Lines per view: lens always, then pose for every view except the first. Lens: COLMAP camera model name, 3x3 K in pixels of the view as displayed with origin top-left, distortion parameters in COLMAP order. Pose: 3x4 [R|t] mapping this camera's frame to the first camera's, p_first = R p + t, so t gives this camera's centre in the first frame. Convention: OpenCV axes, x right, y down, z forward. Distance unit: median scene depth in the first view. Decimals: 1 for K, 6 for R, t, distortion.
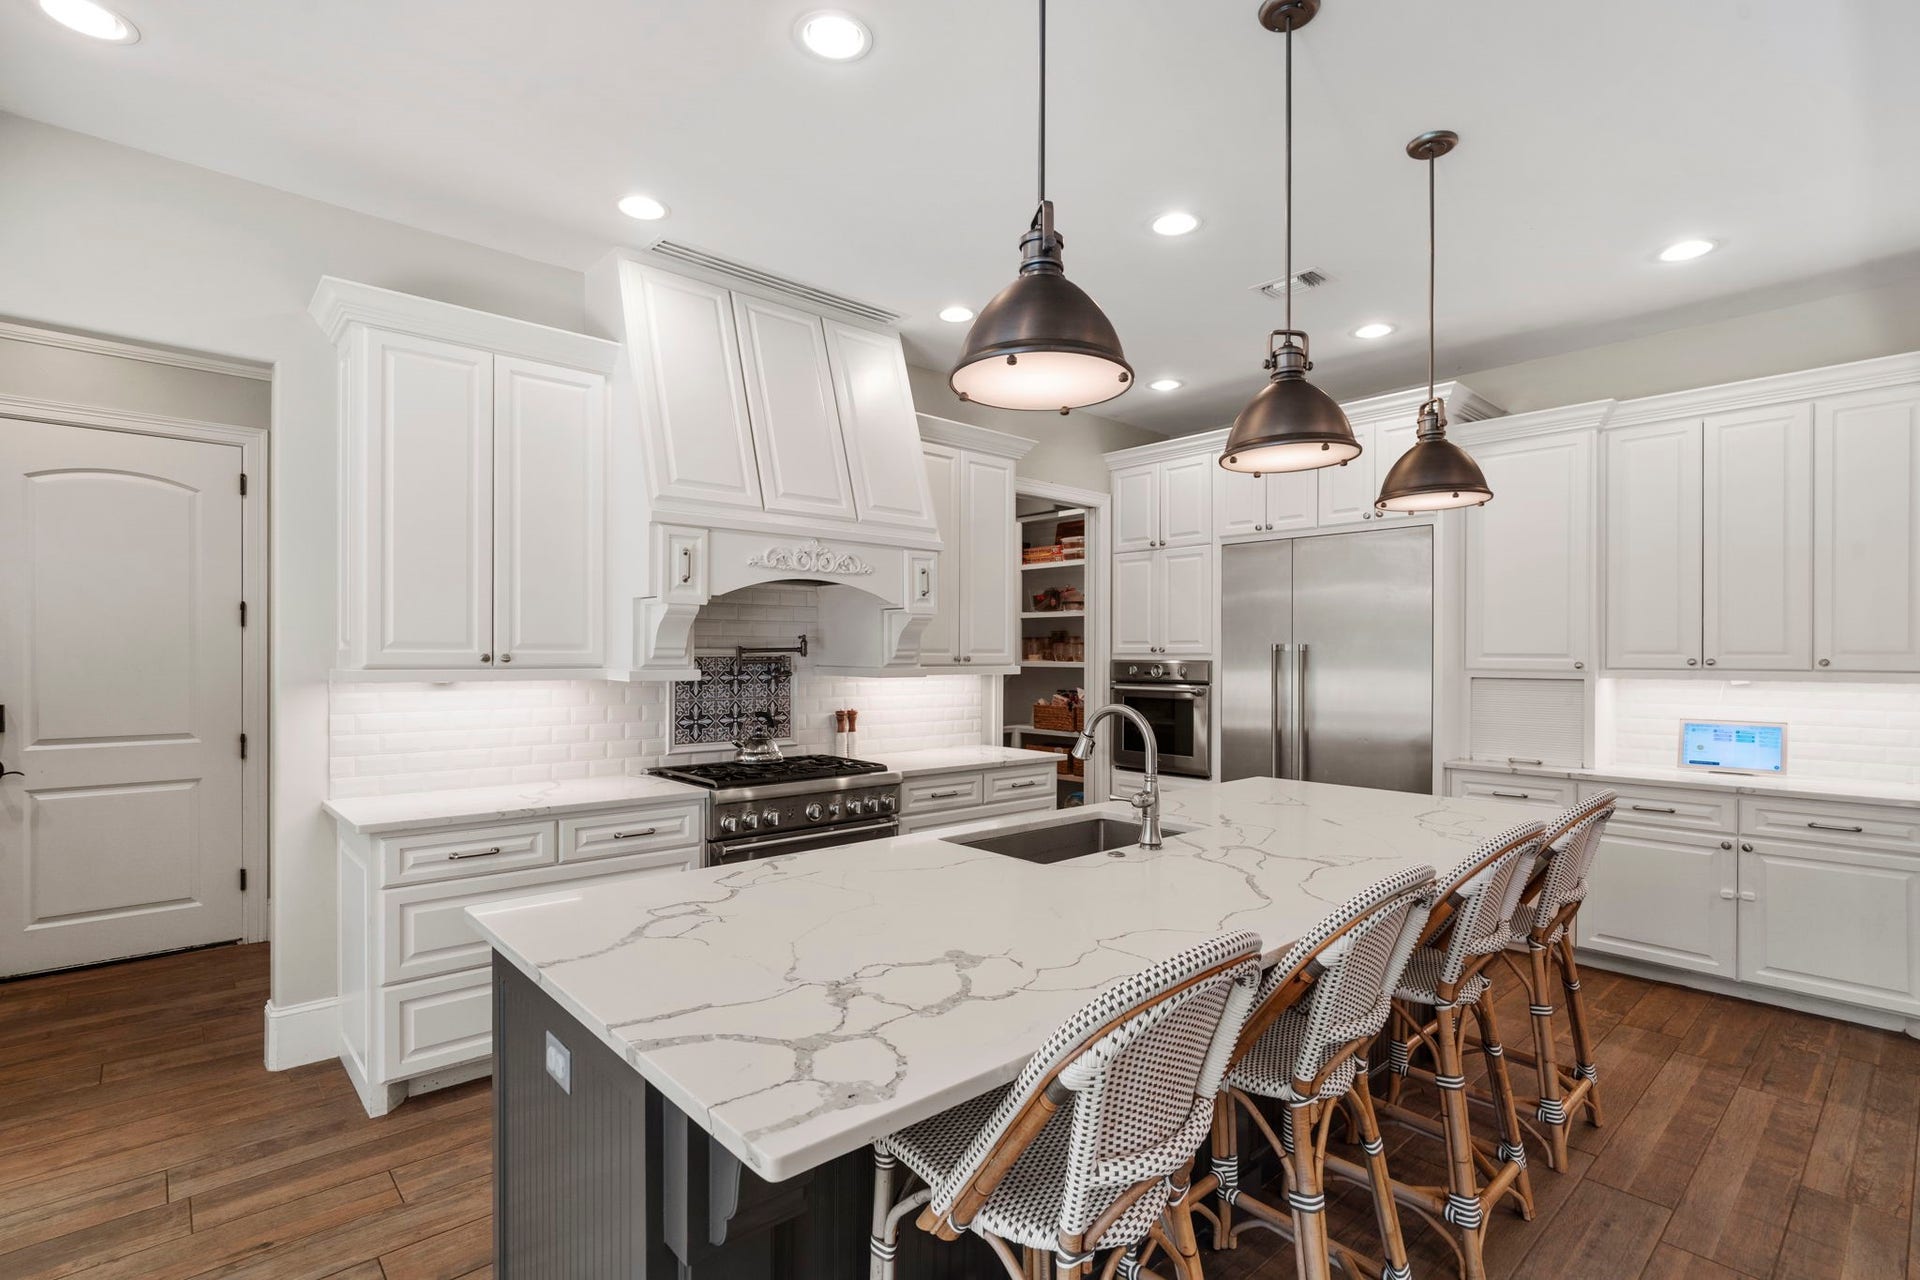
lens RADIAL K [[911.6, 0, 960.0], [0, 911.6, 640.0], [0, 0, 1]] dist [-0.013823, 0.000043]
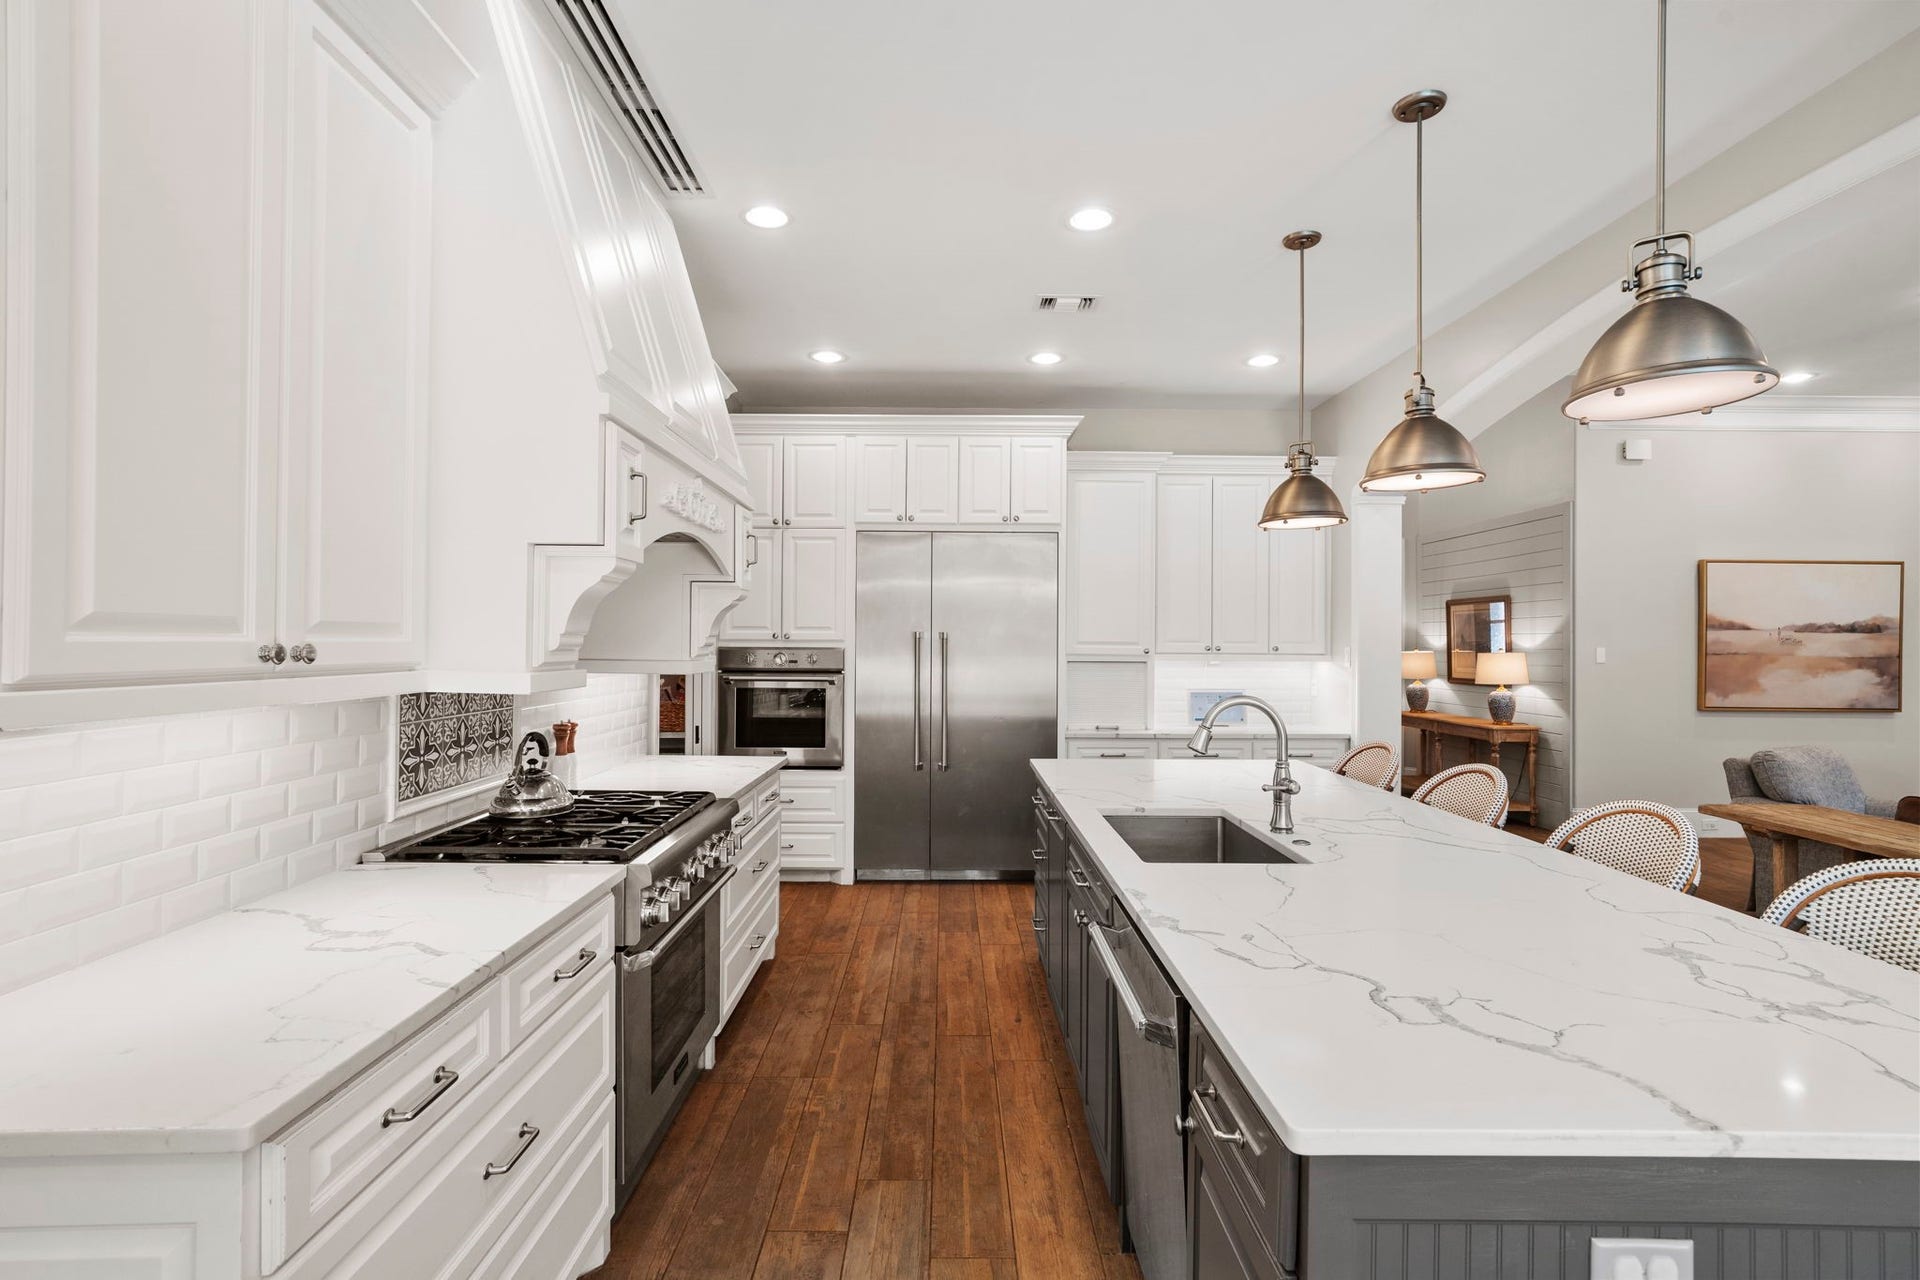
lens RADIAL K [[895.6, 0, 958.3], [0, 895.6, 621.0], [0, 0, 1]] dist [-0.005236, 0.000044]
pose [[0.662123, 0.018665, 0.749163, -0.483671], [-0.017250, 0.999805, -0.009664, 0.001705], [-0.749197, -0.006524, 0.662315, 0.359033]]
